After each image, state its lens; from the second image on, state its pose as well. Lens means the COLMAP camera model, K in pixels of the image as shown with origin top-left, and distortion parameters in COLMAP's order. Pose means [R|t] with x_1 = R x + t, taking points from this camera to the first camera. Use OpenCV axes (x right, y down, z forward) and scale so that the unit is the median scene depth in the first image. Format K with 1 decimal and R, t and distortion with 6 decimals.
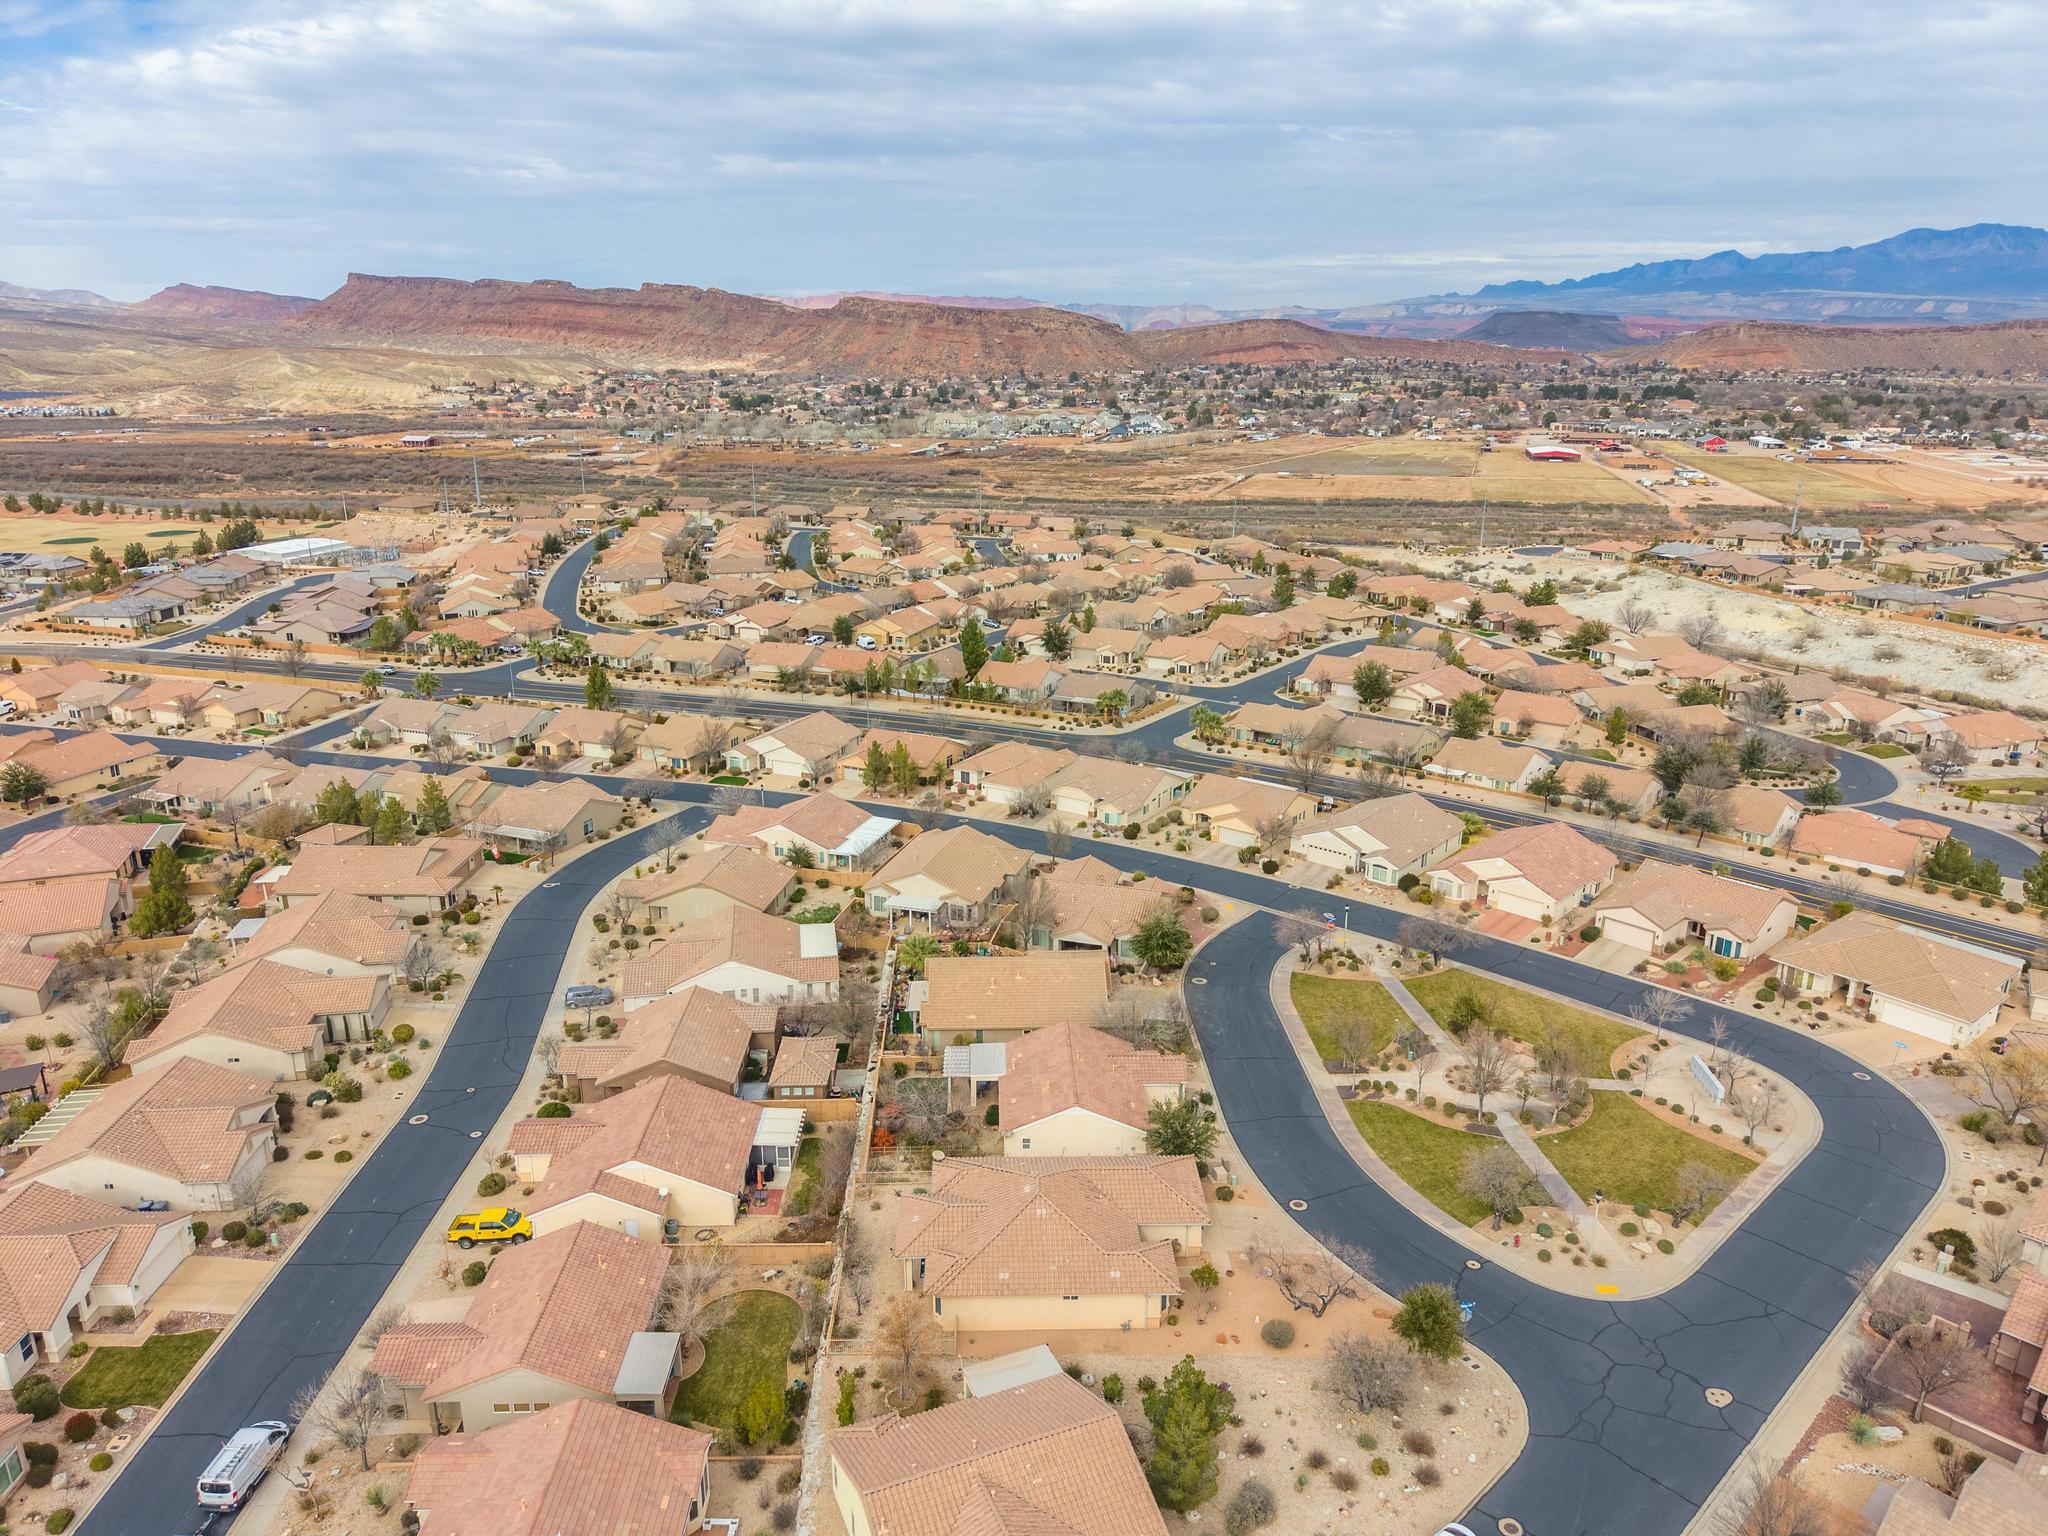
lens RADIAL K [[1375.6, 0, 1024.0], [0, 1375.6, 768.0], [0, 0, 1]] dist [0.011326, -0.008255]
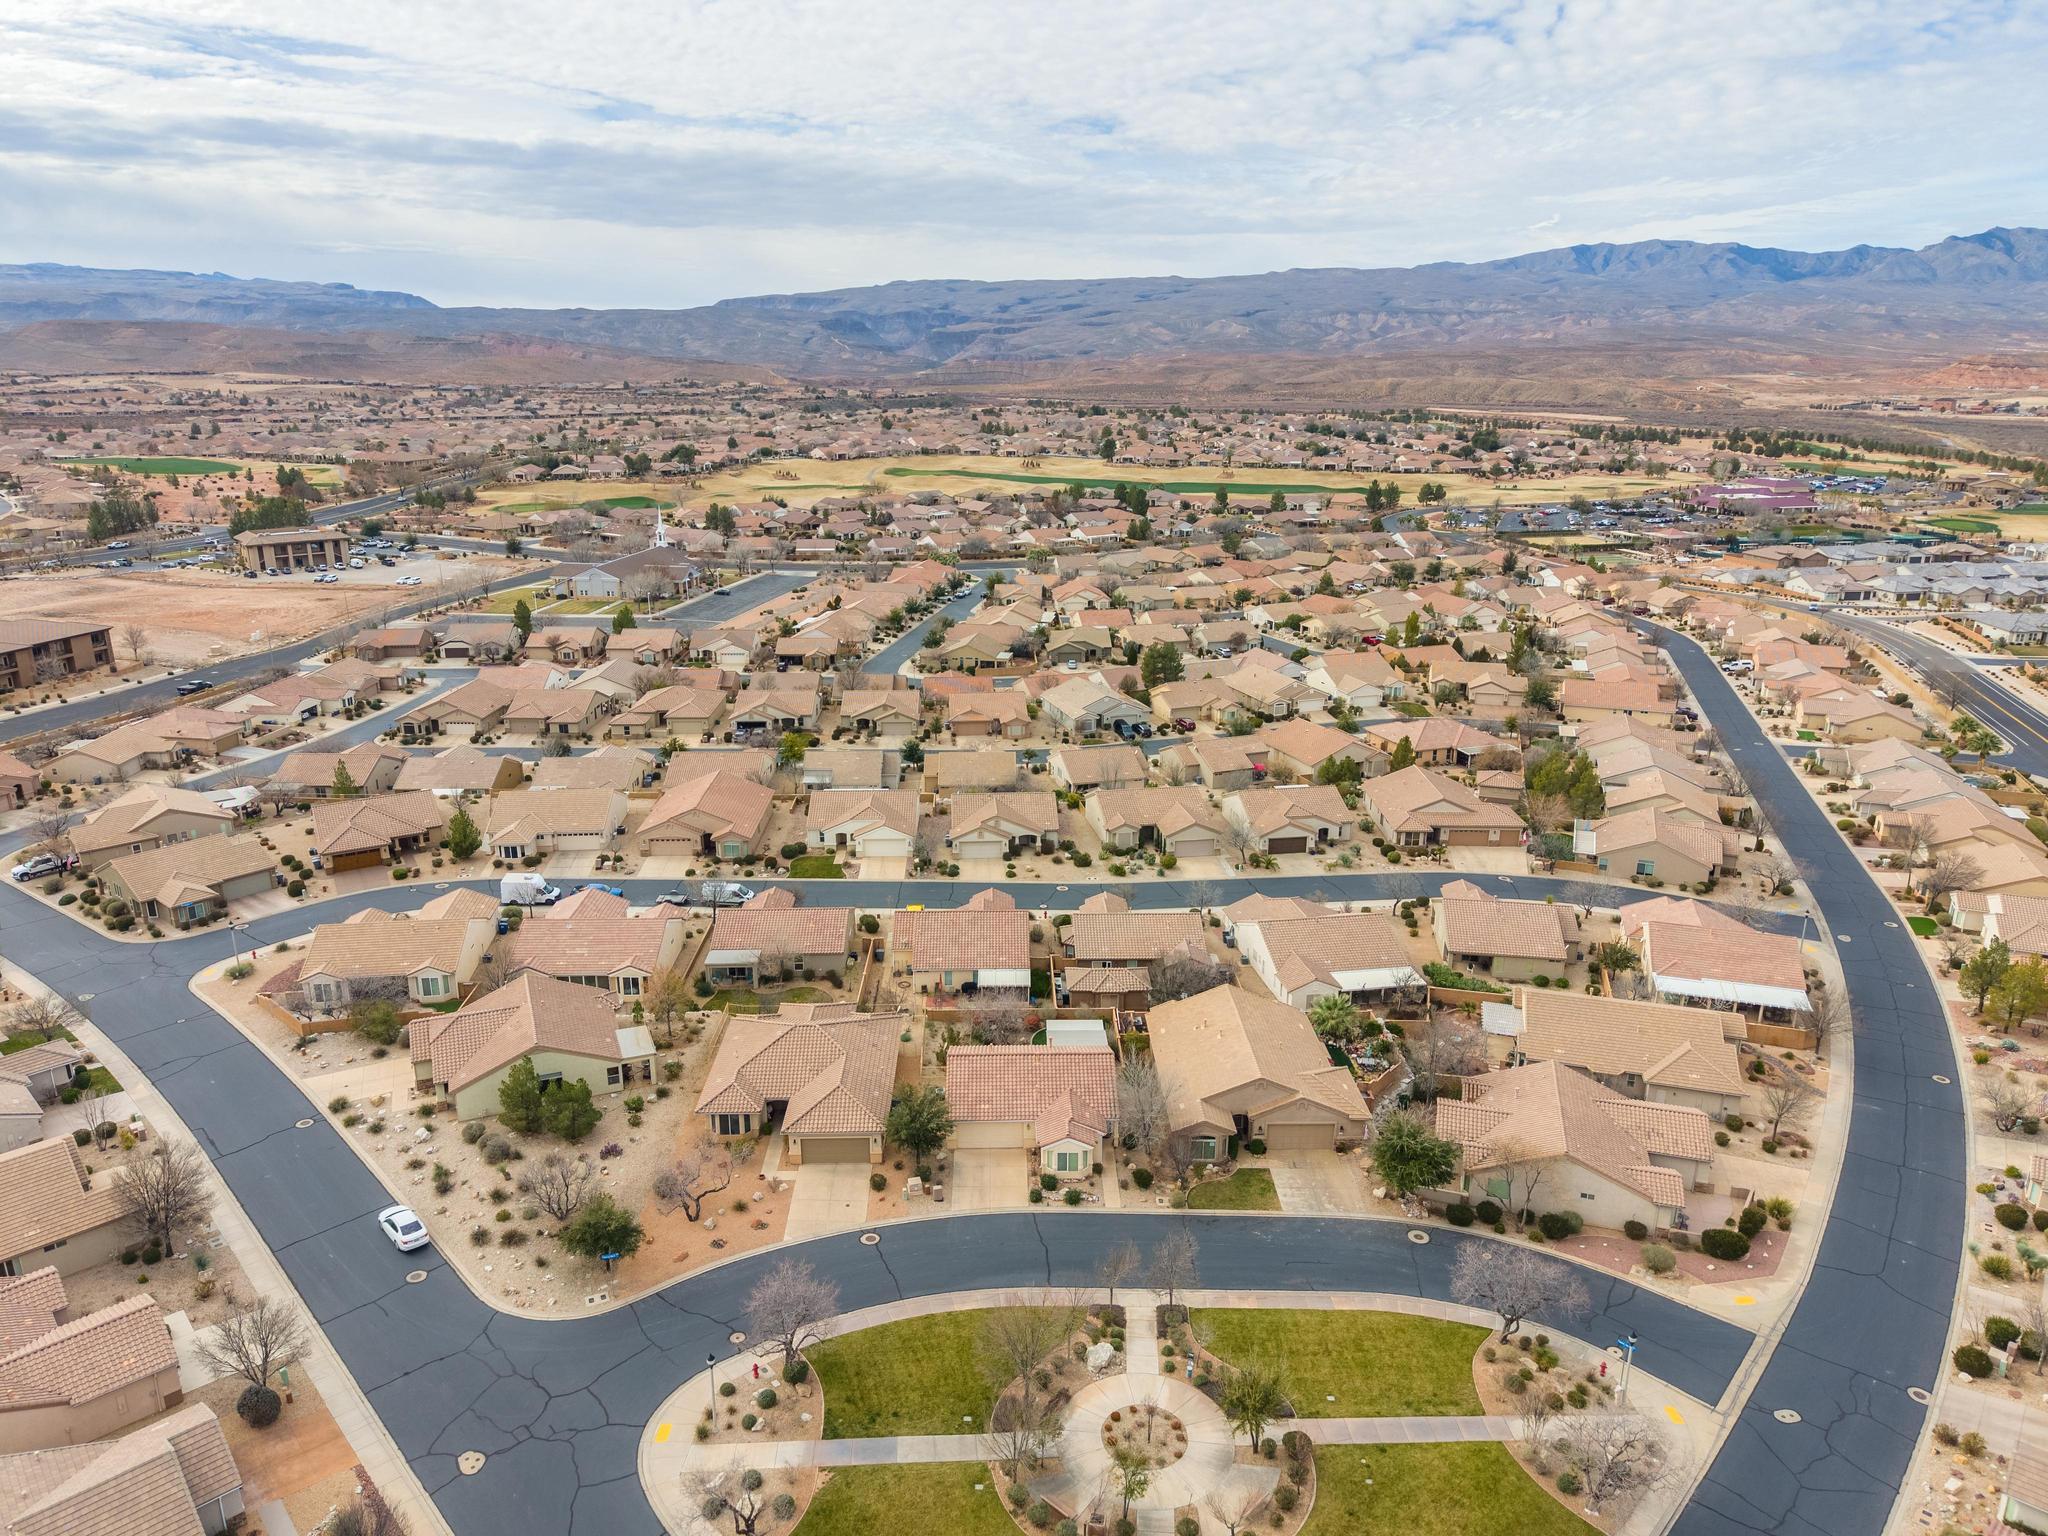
lens RADIAL K [[1367.3, 0, 1025.2], [0, 1367.3, 787.5], [0, 0, 1]] dist [0.015664, -0.014402]
pose [[-0.006611, 0.303076, -0.952943, 0.190971], [-0.294678, 0.910057, 0.291481, -0.052969], [0.955574, 0.282738, 0.083293, 0.175499]]
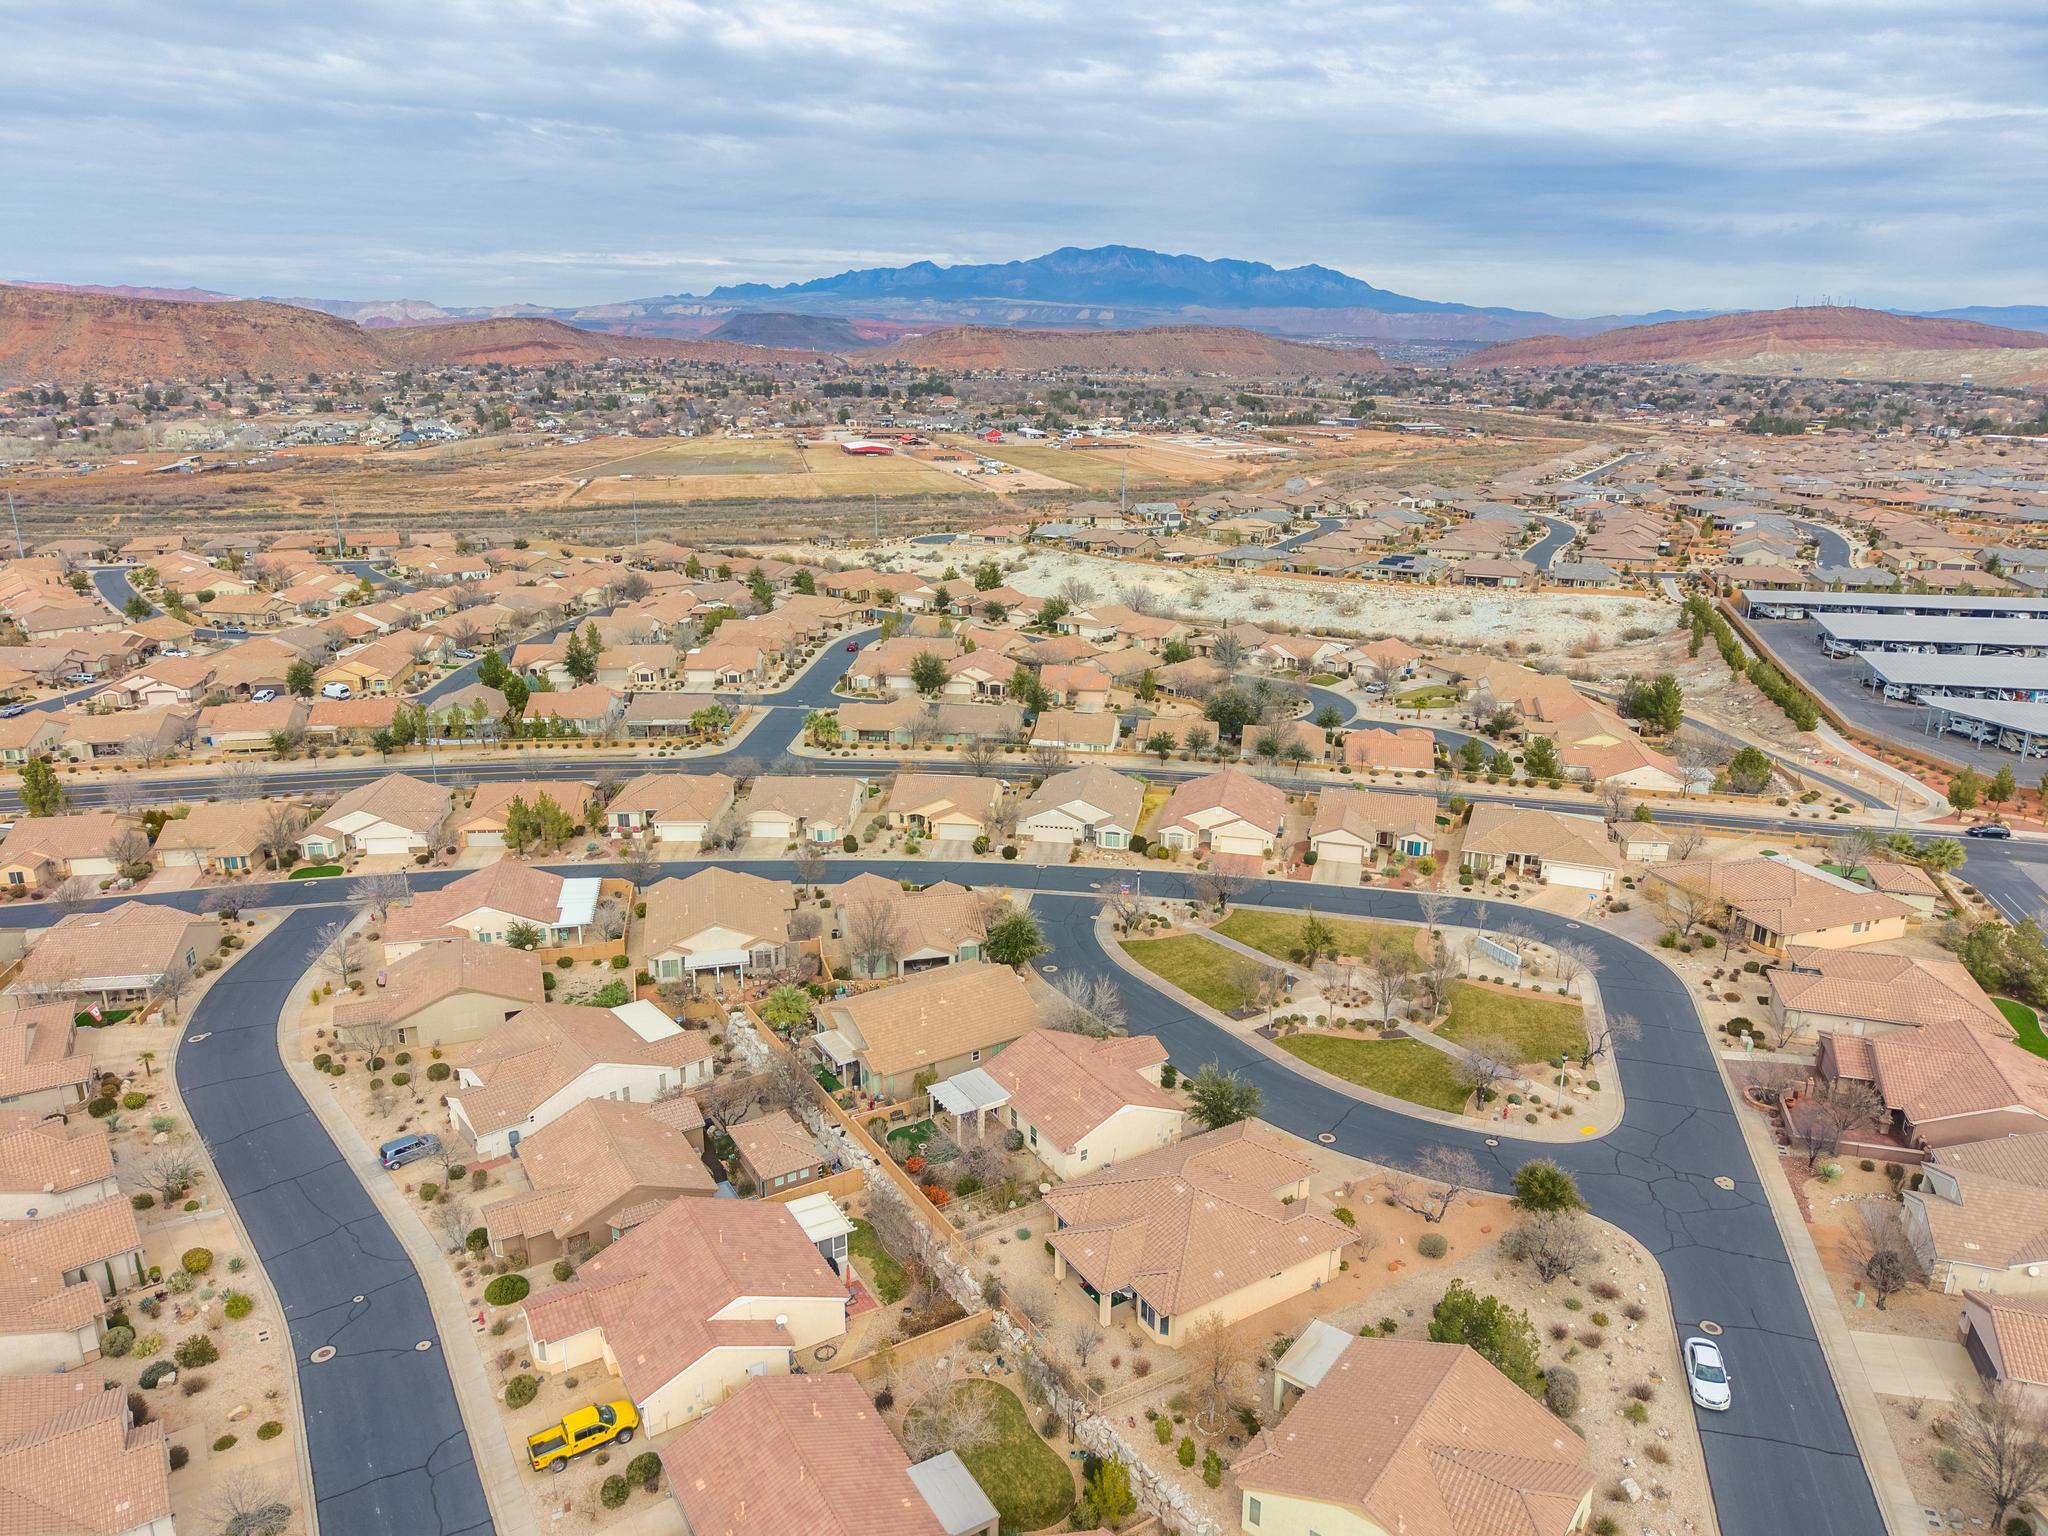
lens RADIAL K [[1369.6, 0, 1025.4], [0, 1369.6, 756.5], [0, 0, 1]] dist [0.052070, -0.066248]
pose [[0.869323, -0.140412, 0.473880, -0.090316], [0.144052, 0.989150, 0.028827, -0.008692], [-0.472786, 0.043204, 0.880117, 0.026627]]
